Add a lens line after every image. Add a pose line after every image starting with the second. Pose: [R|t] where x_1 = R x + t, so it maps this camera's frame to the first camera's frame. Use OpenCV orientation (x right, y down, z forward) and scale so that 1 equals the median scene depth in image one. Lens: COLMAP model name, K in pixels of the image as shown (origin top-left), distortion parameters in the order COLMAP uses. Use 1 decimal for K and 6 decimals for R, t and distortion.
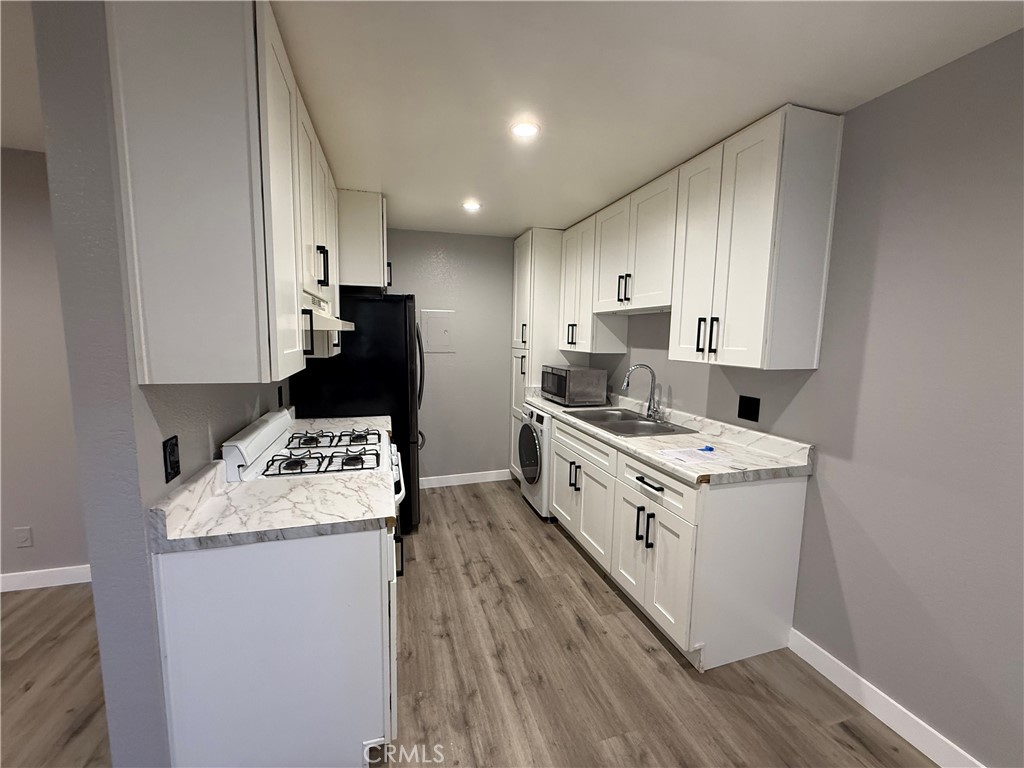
lens RADIAL K [[409.8, 0, 514.3], [0, 409.8, 383.7], [0, 0, 1]] dist [-0.001321, -0.000166]
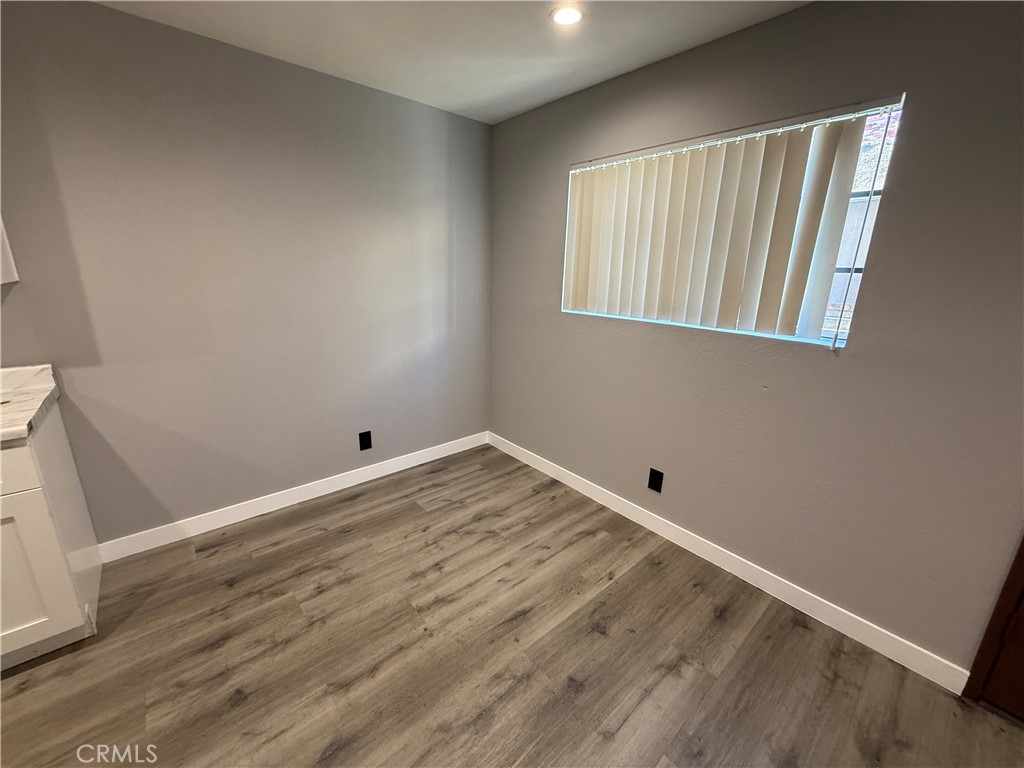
lens RADIAL K [[409.8, 0, 511.0], [0, 409.8, 380.5], [0, 0, 1]] dist [-0.001321, -0.000166]
pose [[-0.403243, -0.266241, 0.875506, -0.590419], [0.073907, 0.944139, 0.321152, -0.040903], [-0.912104, 0.194209, -0.361040, 0.416231]]
